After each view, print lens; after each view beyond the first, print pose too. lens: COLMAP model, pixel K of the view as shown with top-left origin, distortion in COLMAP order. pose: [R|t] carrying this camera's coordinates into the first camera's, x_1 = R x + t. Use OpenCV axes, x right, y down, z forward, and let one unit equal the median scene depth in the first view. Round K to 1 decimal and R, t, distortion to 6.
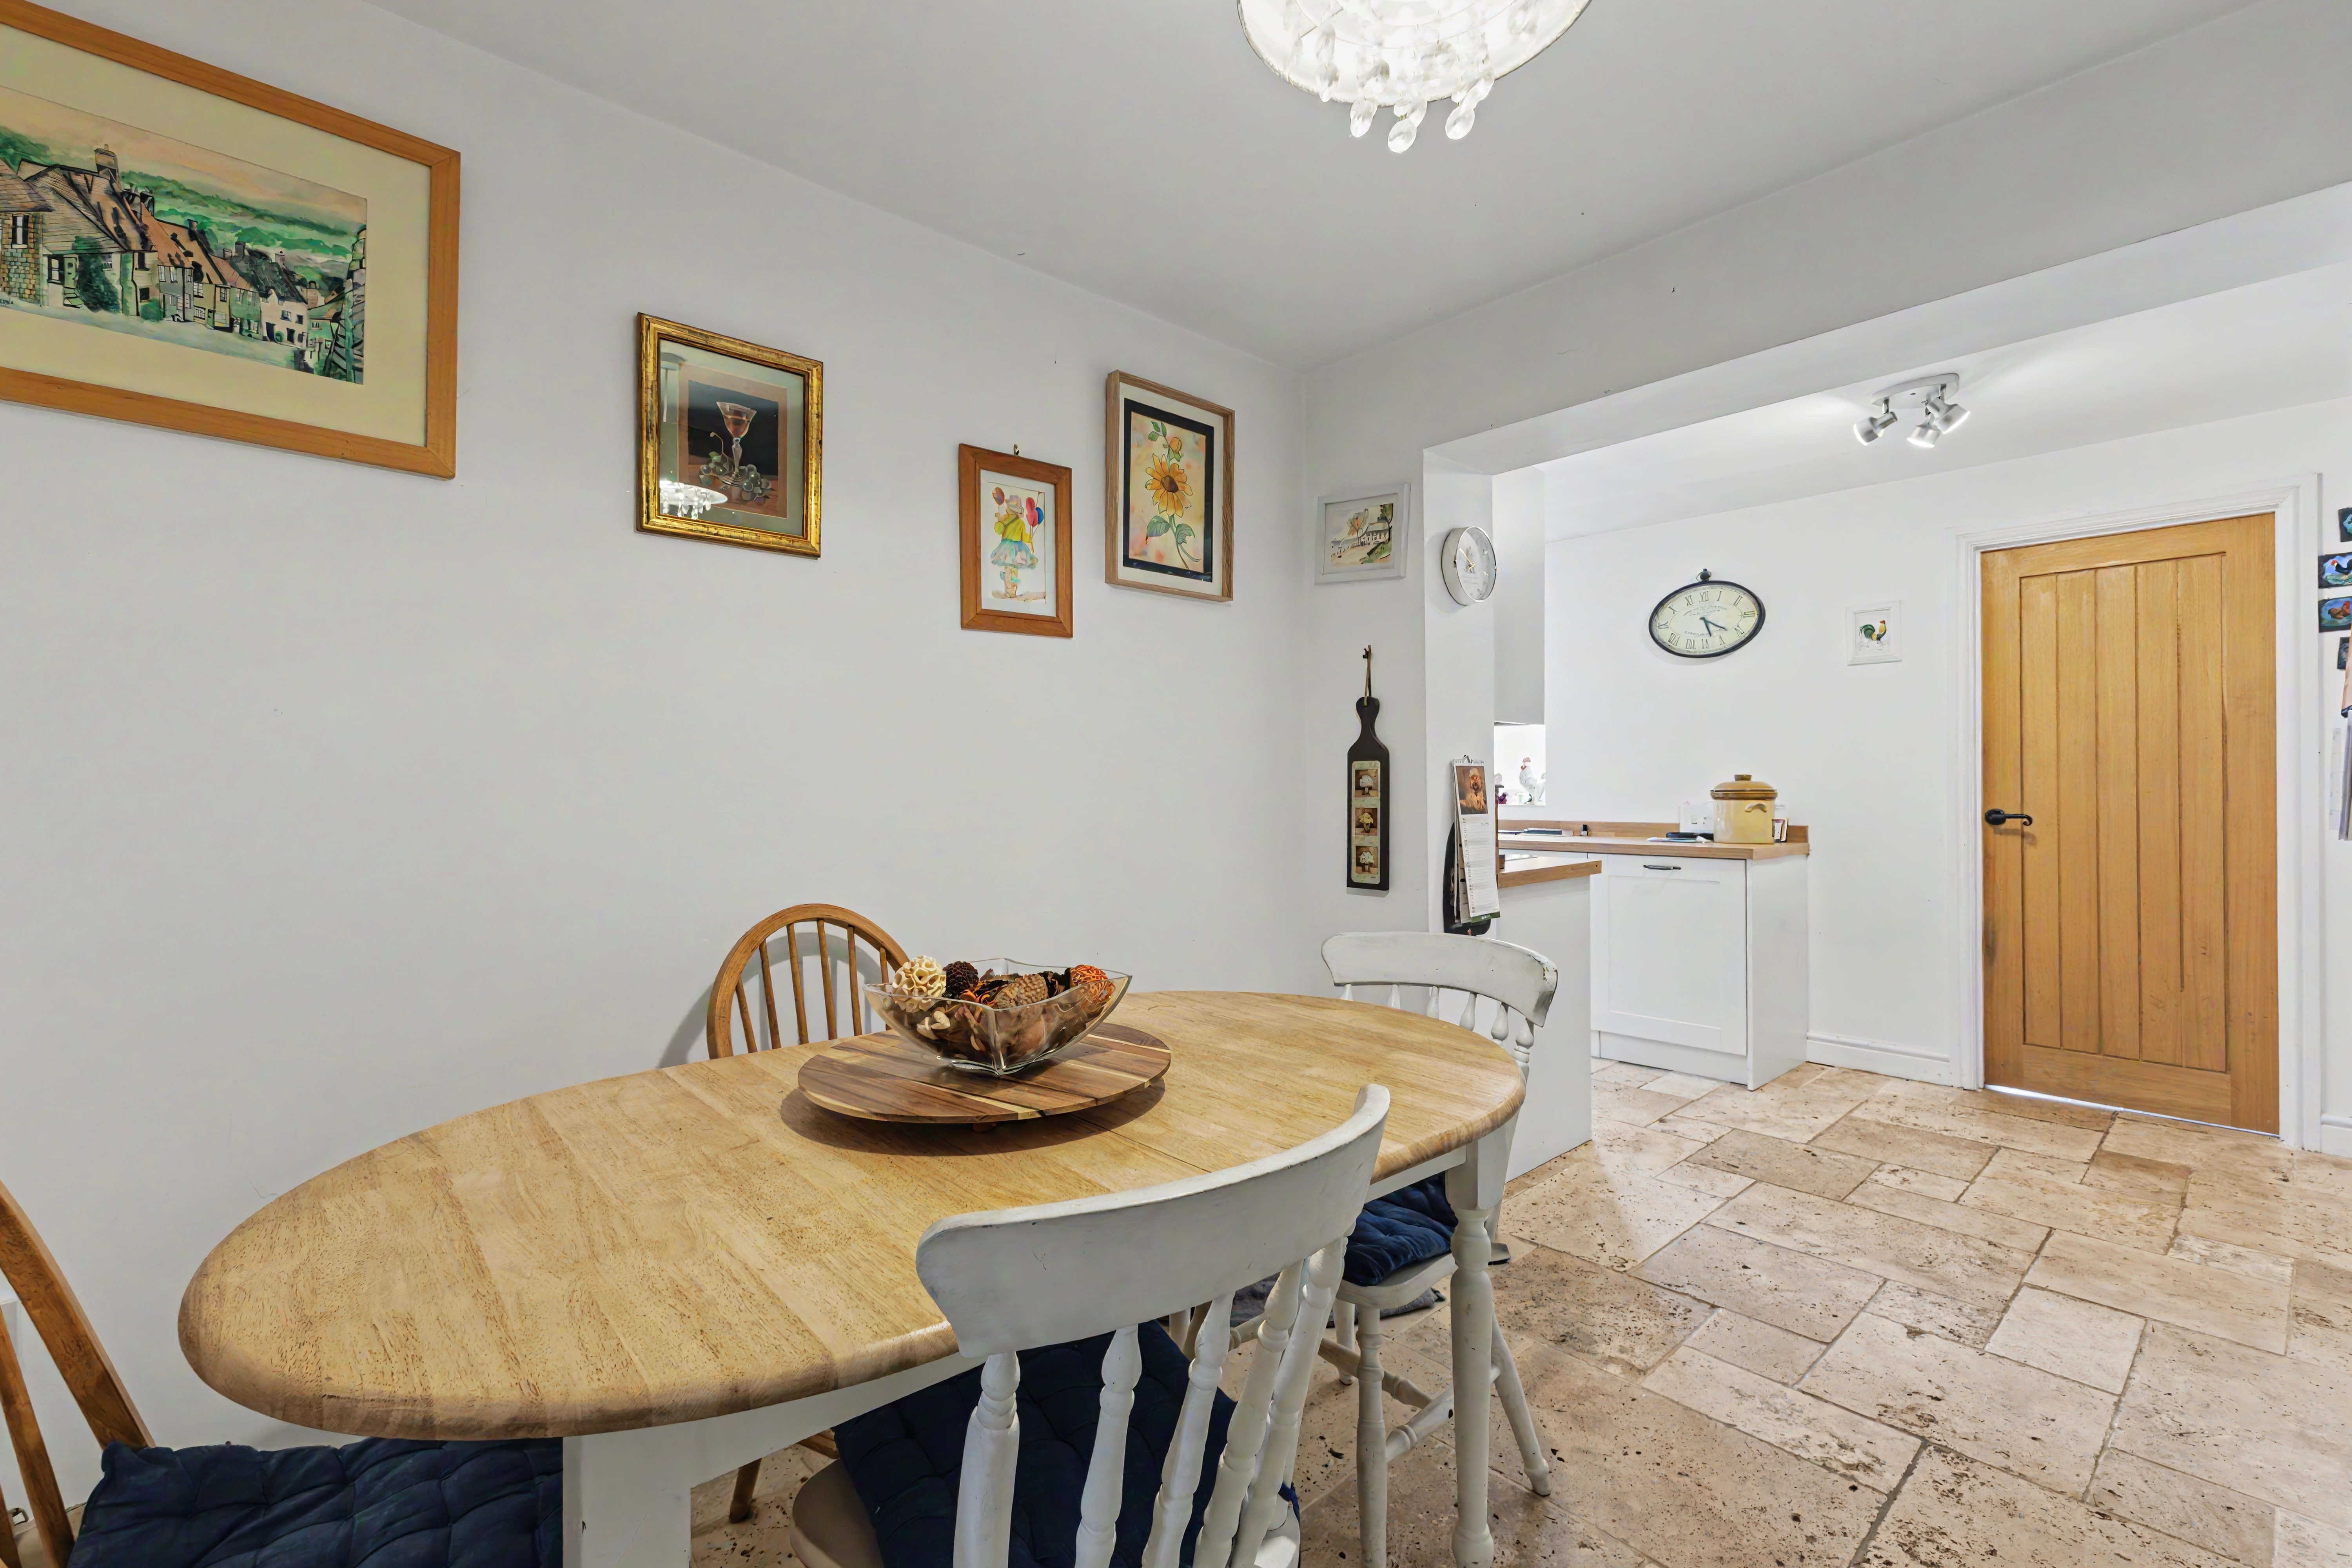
lens RADIAL K [[1028.9, 0, 1179.6], [0, 1028.9, 782.9], [0, 0, 1]] dist [0.004740, 0.000770]
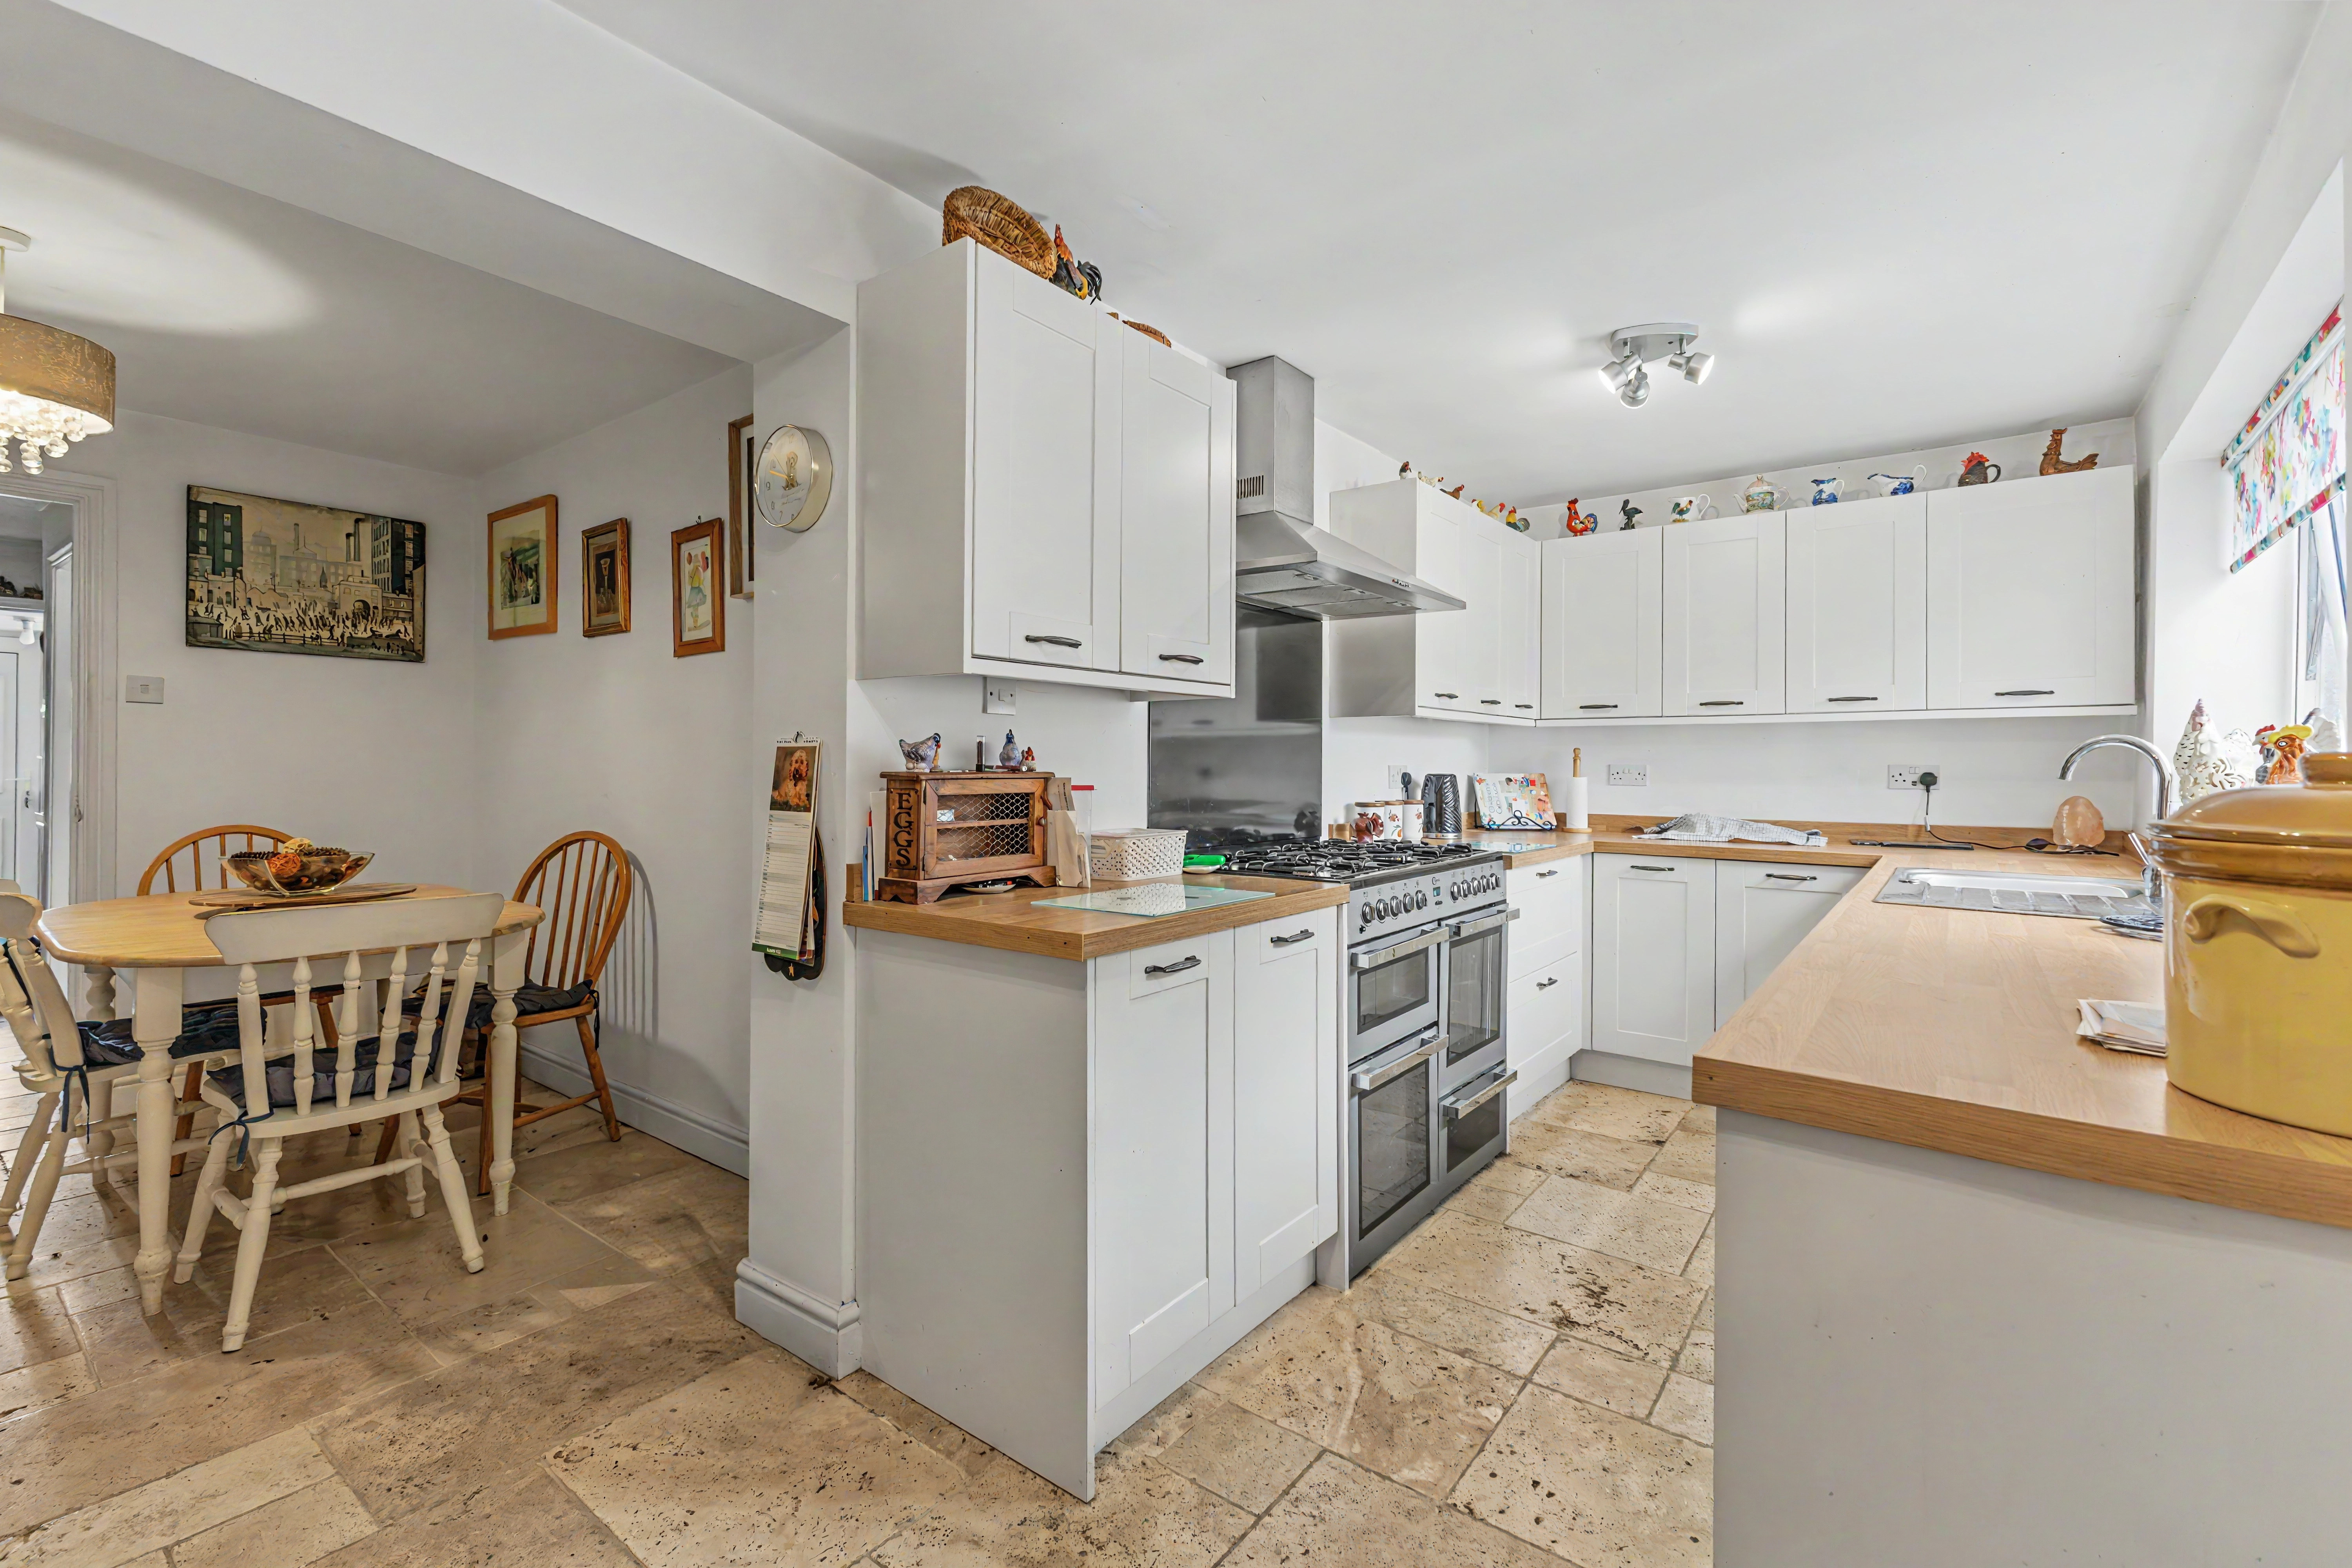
lens RADIAL K [[1028.9, 0, 1200.5], [0, 1028.9, 760.7], [0, 0, 1]] dist [0.004740, 0.000770]
pose [[0.181478, 0.003358, -0.983389, 1.061238], [-0.006089, 0.999979, 0.002291, -0.009925], [0.983376, 0.005572, 0.181495, 1.148491]]
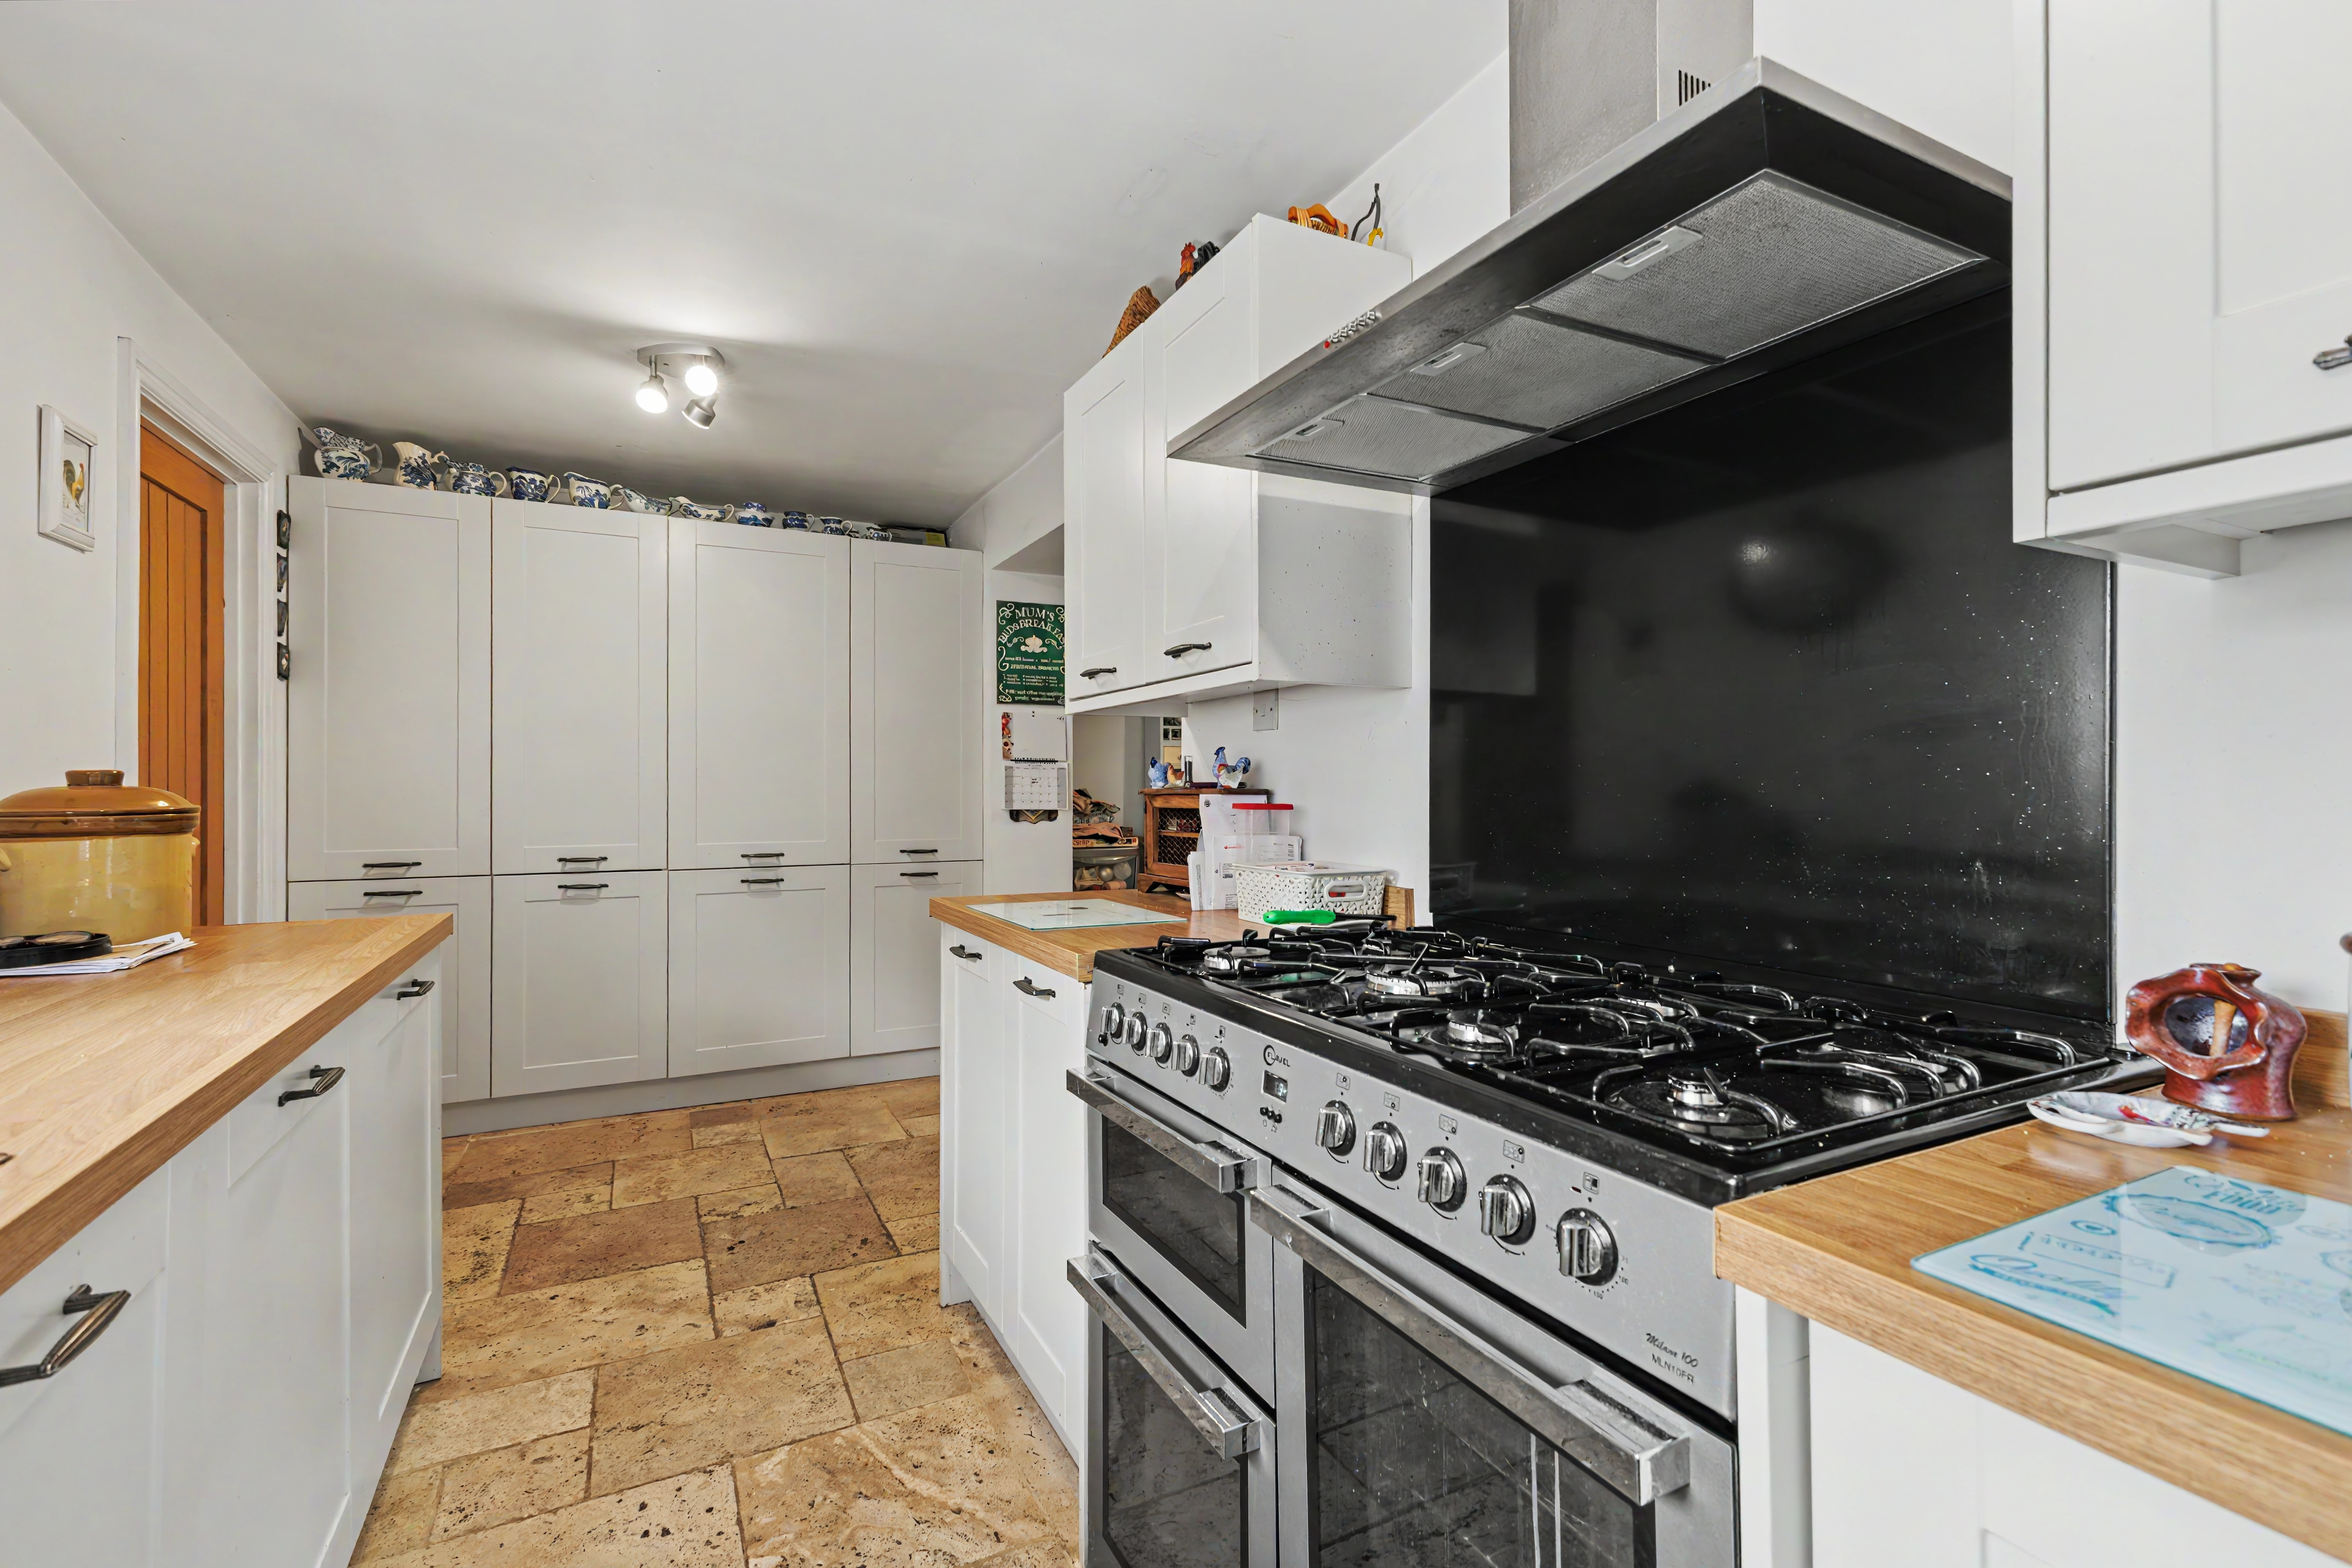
lens RADIAL K [[1028.9, 0, 1187.7], [0, 1028.9, 782.7], [0, 0, 1]] dist [0.004740, 0.000770]
pose [[-0.965081, 0.003634, 0.261925, 0.068770], [0.004785, 0.999981, 0.003757, -0.004241], [-0.261906, 0.004879, -0.965081, 1.932384]]
